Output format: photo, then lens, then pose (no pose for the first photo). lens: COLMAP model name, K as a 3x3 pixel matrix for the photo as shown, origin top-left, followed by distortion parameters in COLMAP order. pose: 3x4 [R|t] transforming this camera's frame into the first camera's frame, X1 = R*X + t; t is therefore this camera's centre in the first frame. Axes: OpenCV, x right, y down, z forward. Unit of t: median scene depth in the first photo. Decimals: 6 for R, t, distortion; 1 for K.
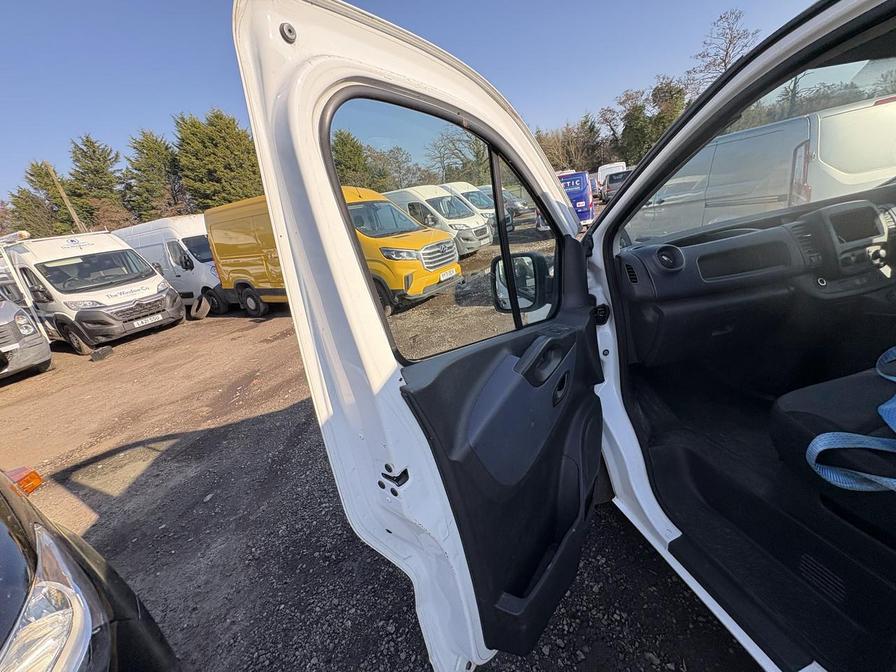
lens RADIAL K [[356.7, 0, 445.5], [0, 356.7, 335.7], [0, 0, 1]] dist [-0.001032, 0.000486]
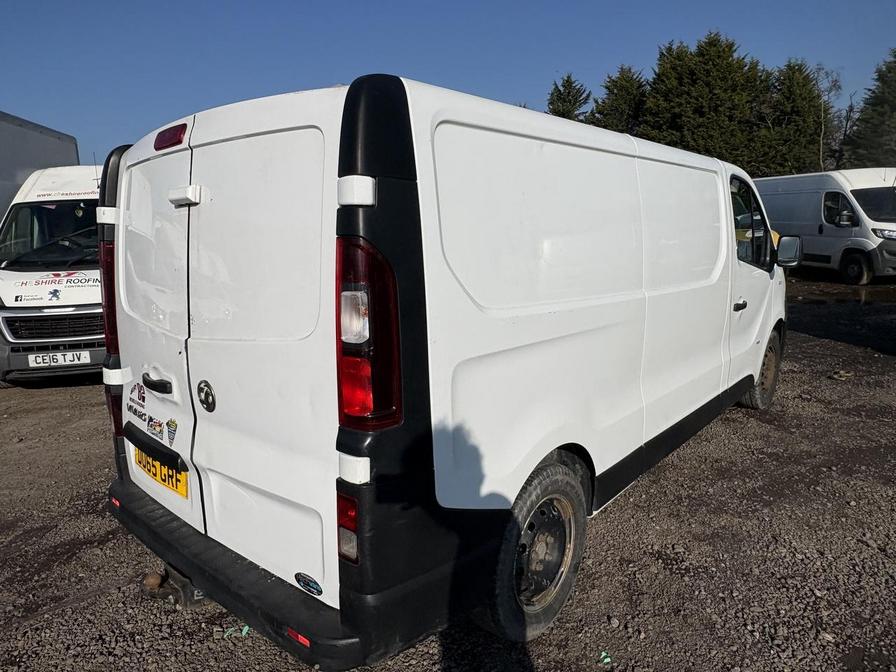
lens RADIAL K [[581.2, 0, 444.7], [0, 581.2, 339.4], [0, 0, 1]] dist [-0.001823, 0.003529]
pose [[0.595045, 0.290191, -0.749474, 0.120345], [-0.324797, 0.939823, 0.106019, 0.009123], [0.735138, 0.180341, 0.653490, -0.080433]]
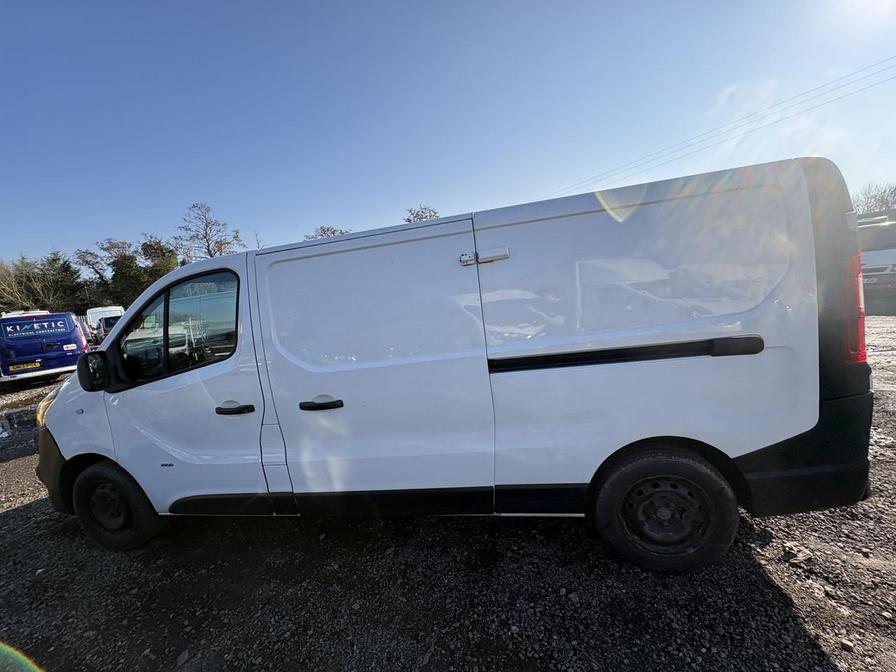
lens RADIAL K [[356.7, 0, 449.3], [0, 356.7, 333.6], [0, 0, 1]] dist [-0.001032, 0.000486]
pose [[0.392058, 0.004290, 0.919931, -0.018285], [0.348199, 0.924899, -0.152709, 0.017778], [-0.851498, 0.380189, 0.361120, -0.036339]]
